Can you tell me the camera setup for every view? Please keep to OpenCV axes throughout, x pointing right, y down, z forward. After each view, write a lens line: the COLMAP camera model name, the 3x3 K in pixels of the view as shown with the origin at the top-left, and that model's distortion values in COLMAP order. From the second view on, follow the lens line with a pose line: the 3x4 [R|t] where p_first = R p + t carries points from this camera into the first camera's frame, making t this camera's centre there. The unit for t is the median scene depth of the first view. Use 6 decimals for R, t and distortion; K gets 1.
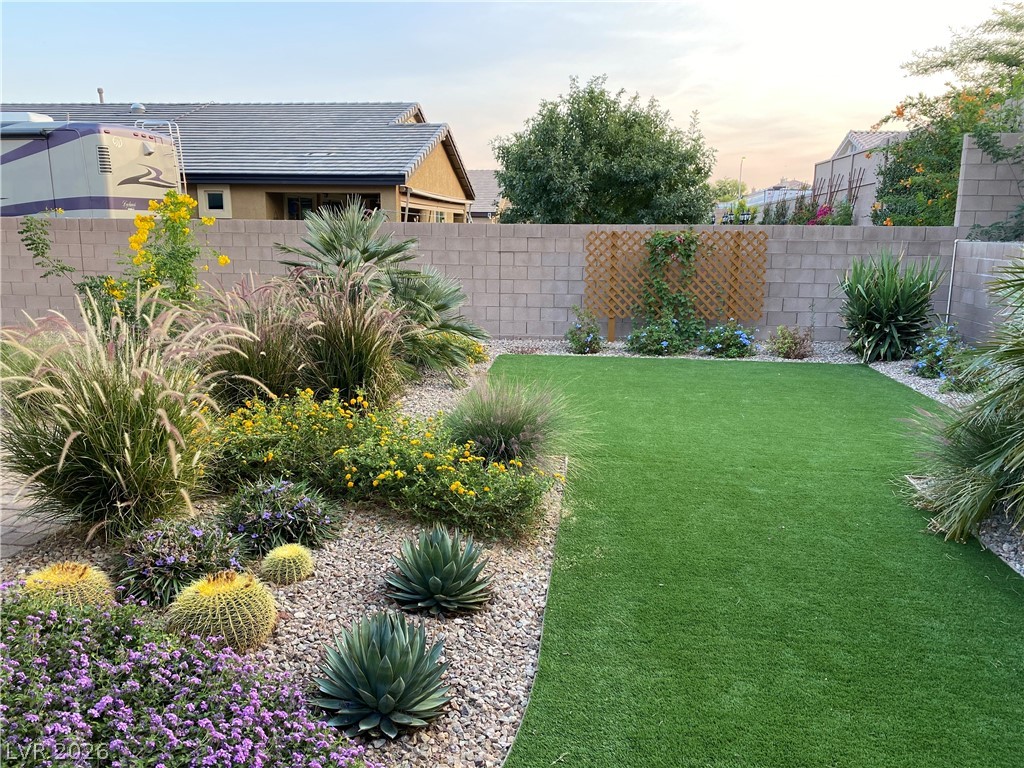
lens RADIAL K [[787.0, 0, 510.9], [0, 787.0, 385.8], [0, 0, 1]] dist [0.036421, -0.032977]
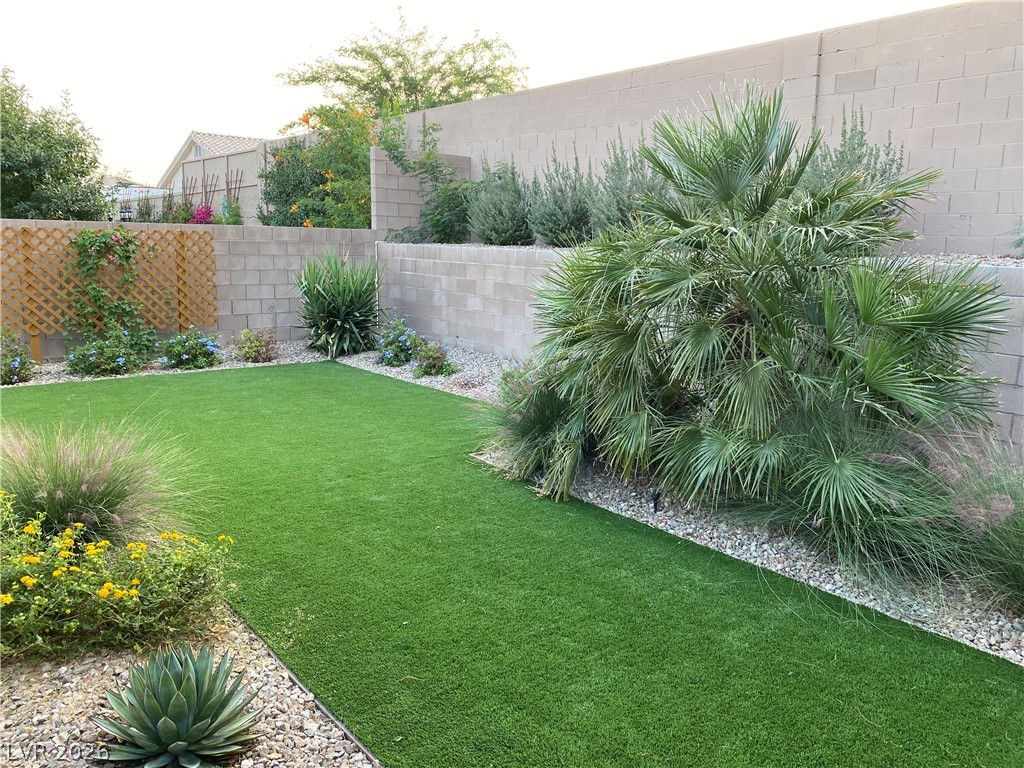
lens RADIAL K [[787.0, 0, 512.4], [0, 787.0, 383.7], [0, 0, 1]] dist [0.036421, -0.032977]
pose [[0.704050, -0.124201, 0.699206, -0.103548], [0.126170, 0.990800, 0.048952, -0.015726], [-0.698853, 0.053754, 0.713243, 0.085013]]
